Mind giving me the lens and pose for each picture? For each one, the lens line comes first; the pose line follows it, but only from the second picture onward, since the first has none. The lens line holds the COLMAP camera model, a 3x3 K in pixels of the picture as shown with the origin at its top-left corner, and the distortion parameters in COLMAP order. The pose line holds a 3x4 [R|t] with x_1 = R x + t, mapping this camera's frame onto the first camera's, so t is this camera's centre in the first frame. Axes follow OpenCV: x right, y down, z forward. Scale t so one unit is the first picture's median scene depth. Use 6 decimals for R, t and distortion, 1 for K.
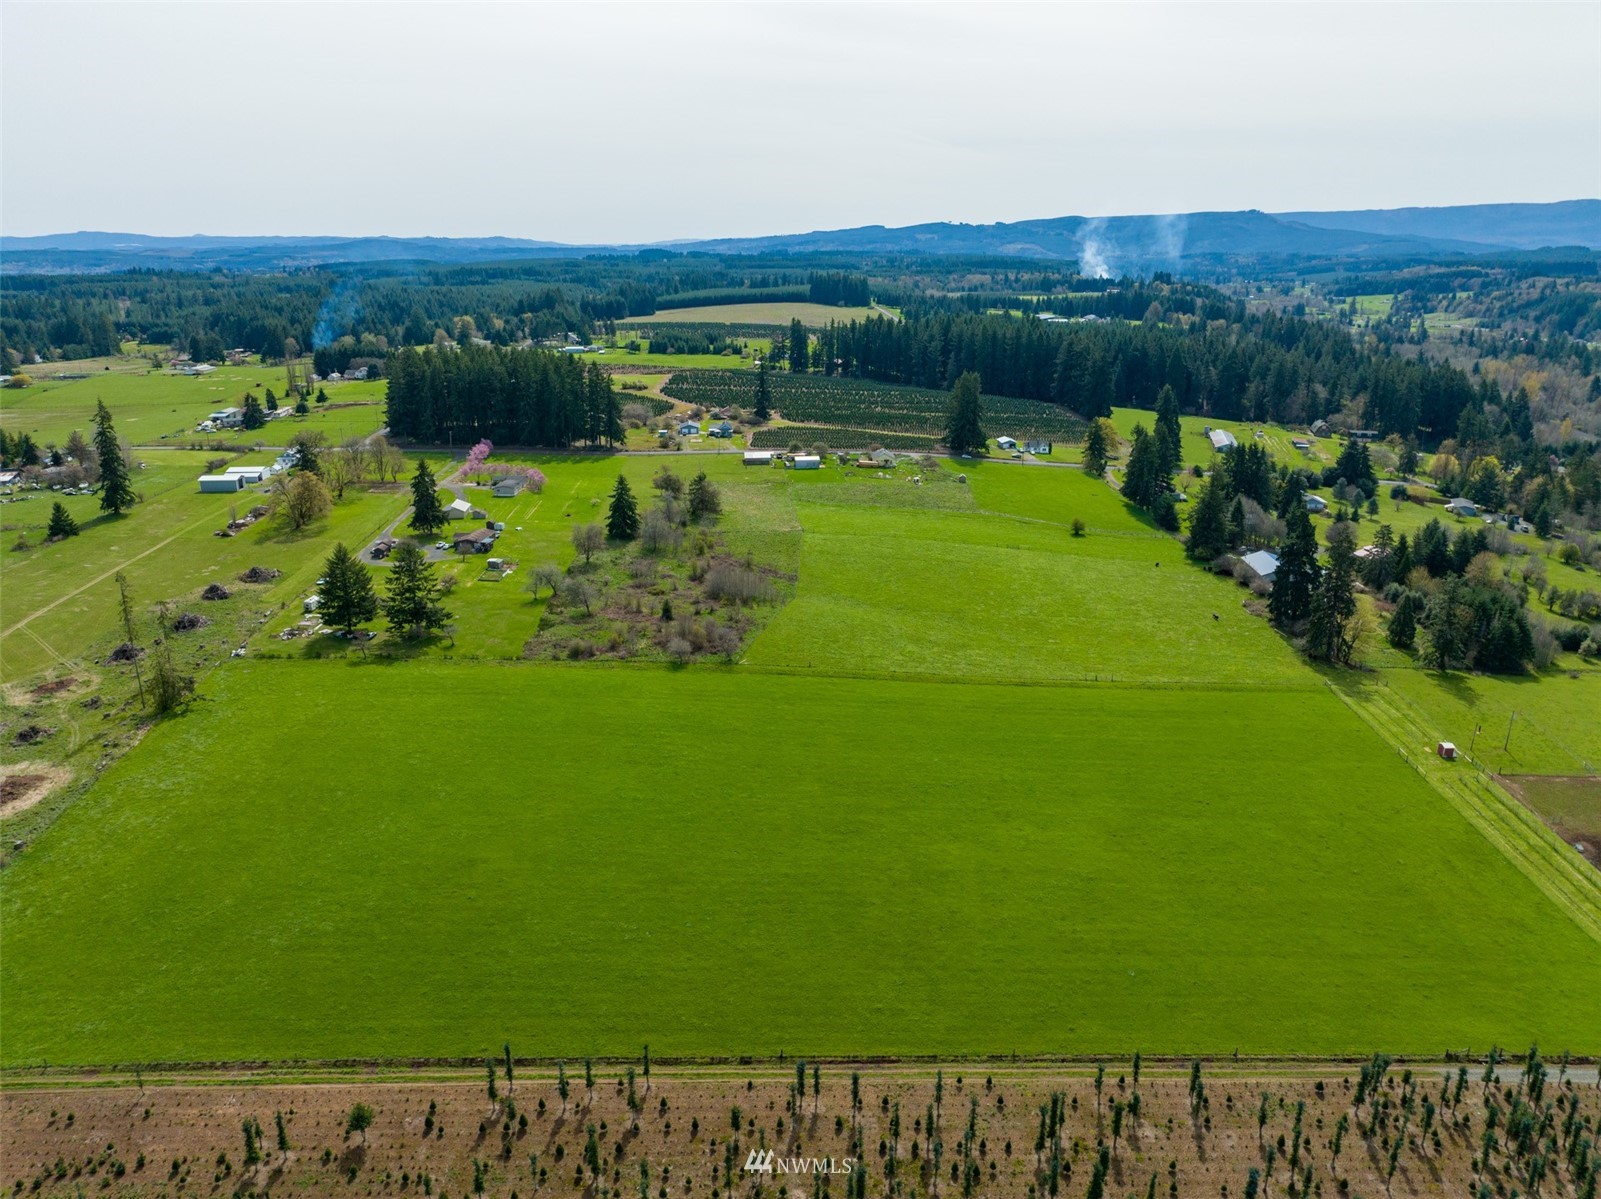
lens RADIAL K [[1134.0, 0, 798.1], [0, 1134.0, 590.2], [0, 0, 1]] dist [-0.045595, 0.011207]
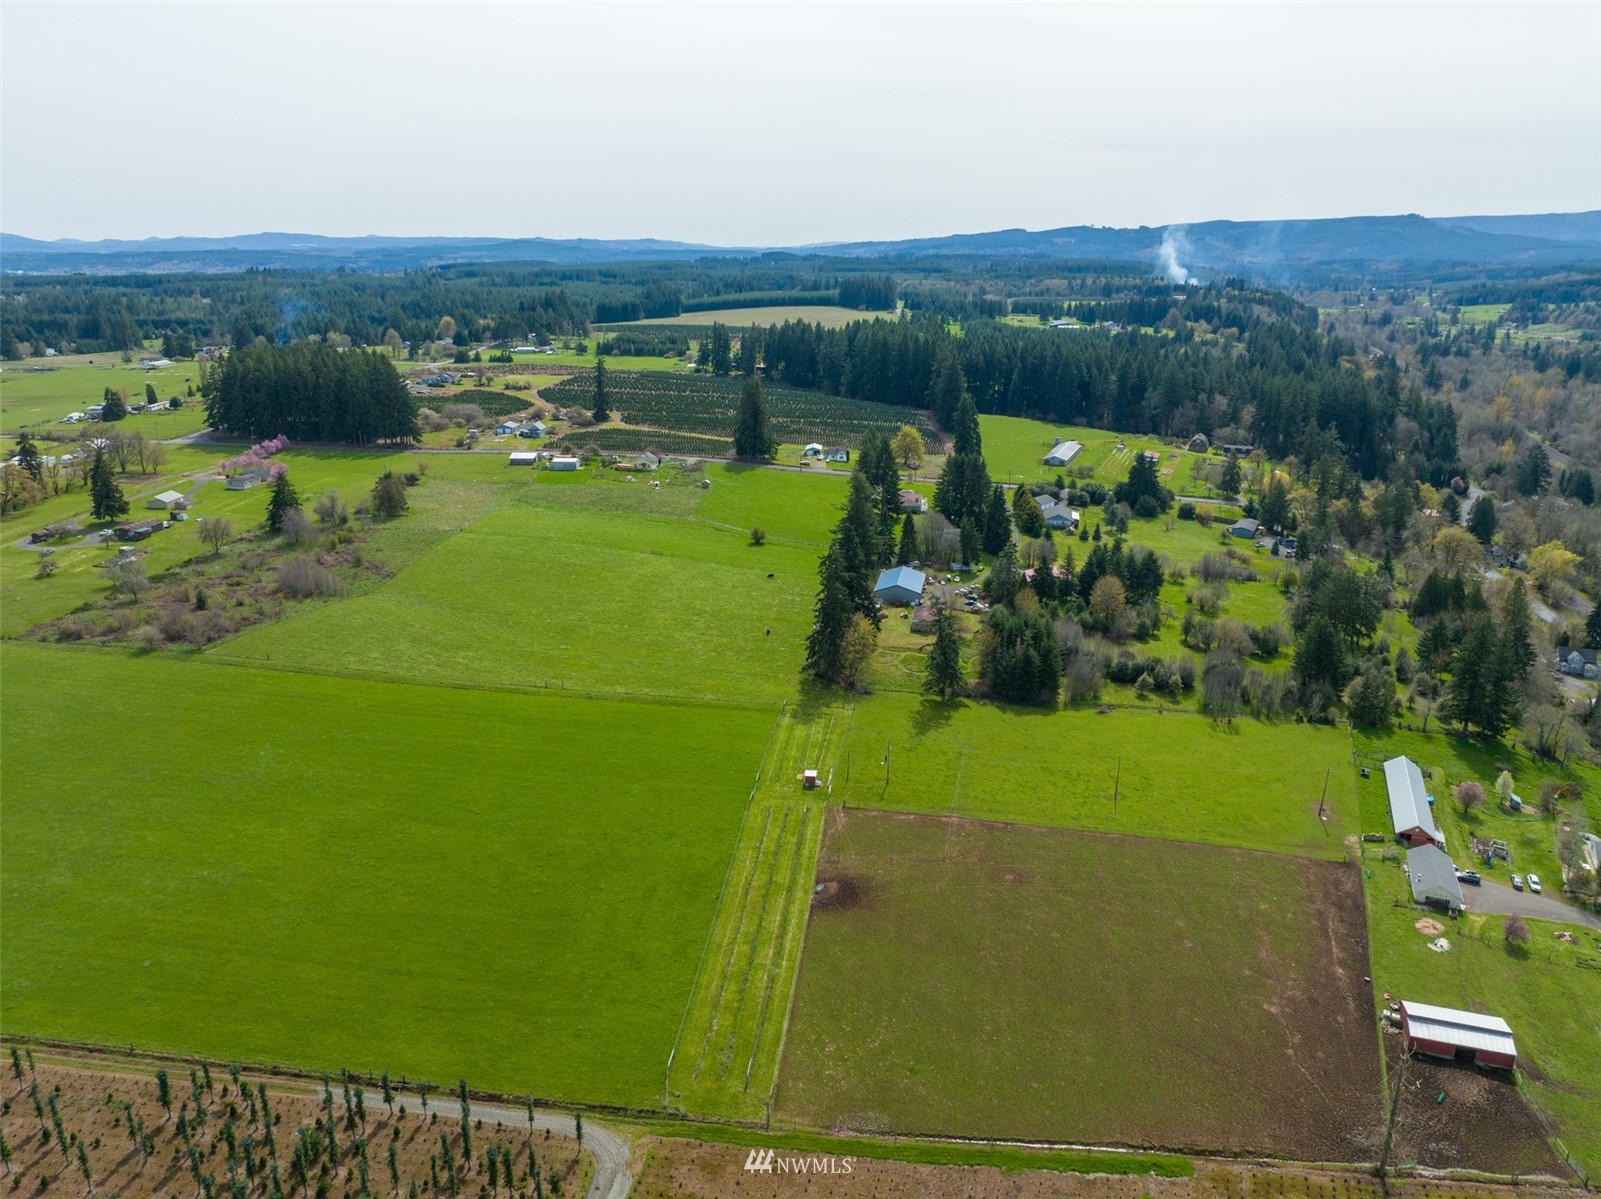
lens RADIAL K [[1134.0, 0, 799.5], [0, 1134.0, 592.9], [0, 0, 1]] dist [-0.045595, 0.011207]
pose [[0.991388, 0.039989, -0.124703, 0.318906], [-0.040015, 0.999196, 0.002298, -0.007643], [0.124695, 0.002712, 0.992191, 0.020237]]
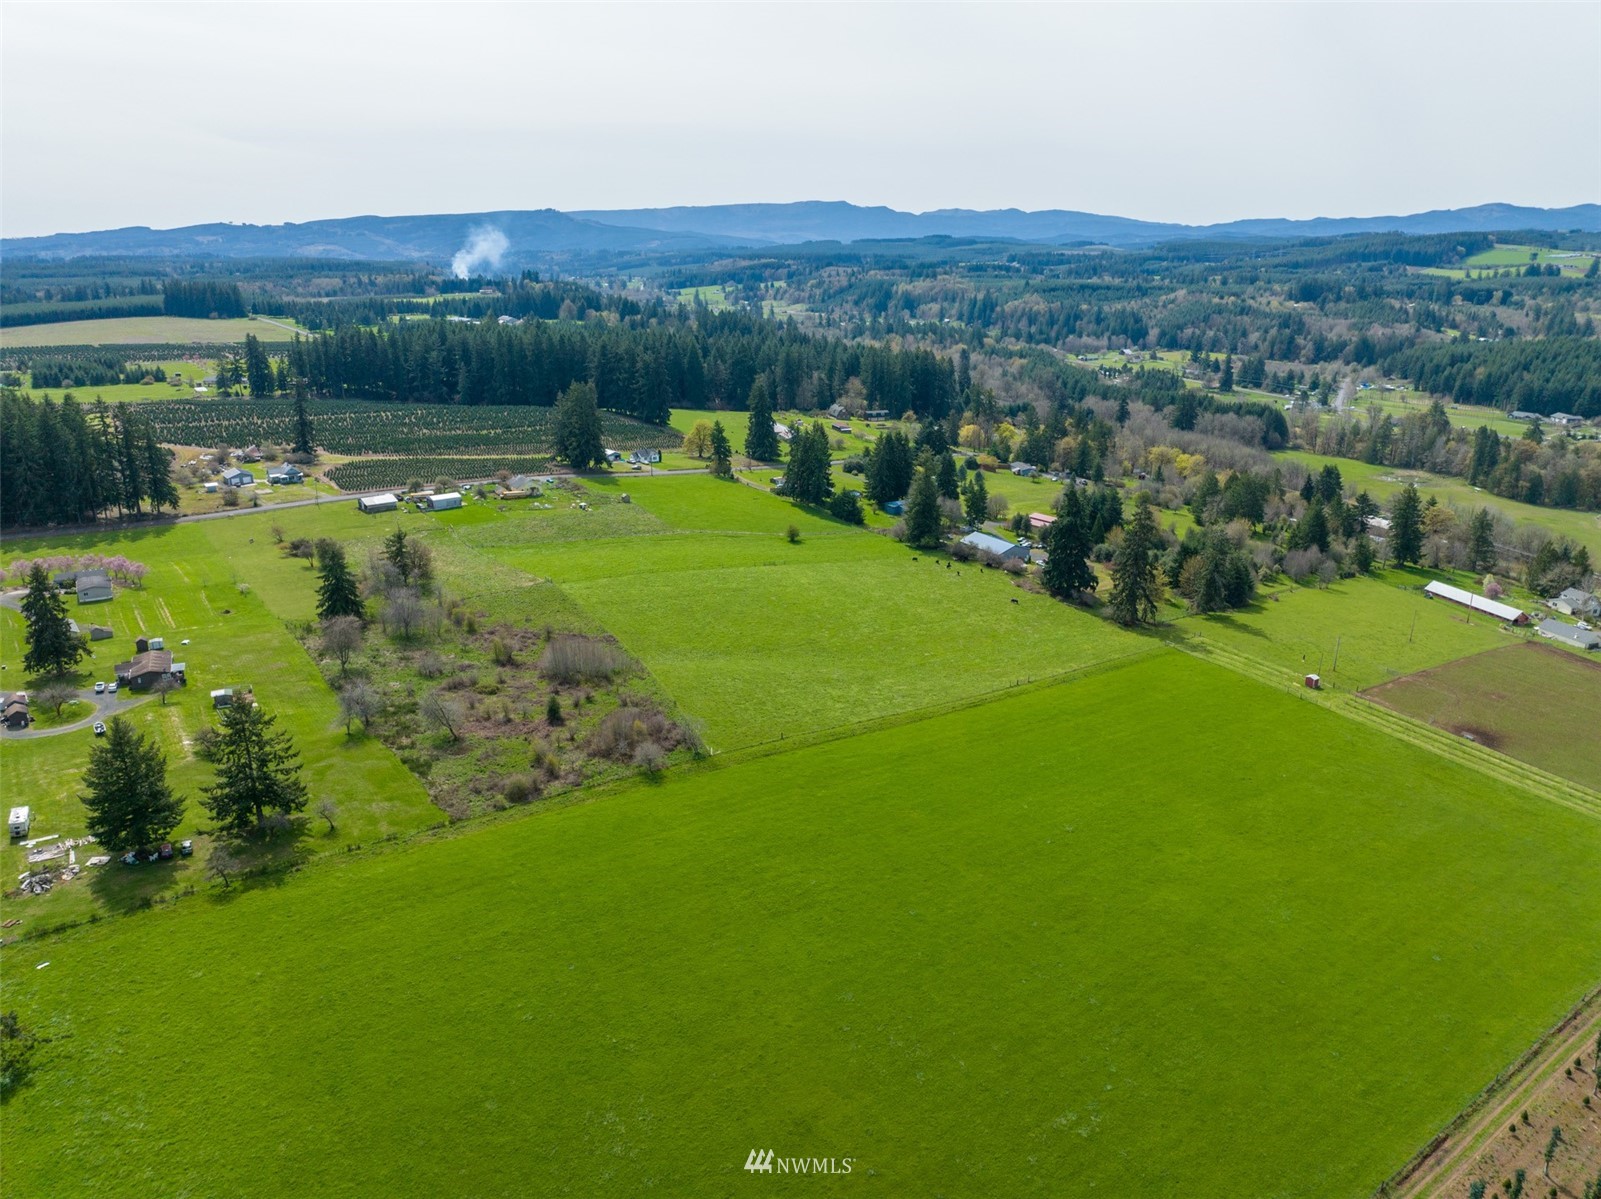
lens RADIAL K [[1134.0, 0, 798.4], [0, 1134.0, 594.5], [0, 0, 1]] dist [-0.045595, 0.011207]
pose [[0.831454, -0.163679, 0.530937, -0.212606], [0.161554, 0.985554, 0.050833, -0.041367], [-0.531587, 0.043510, 0.845885, 0.140008]]
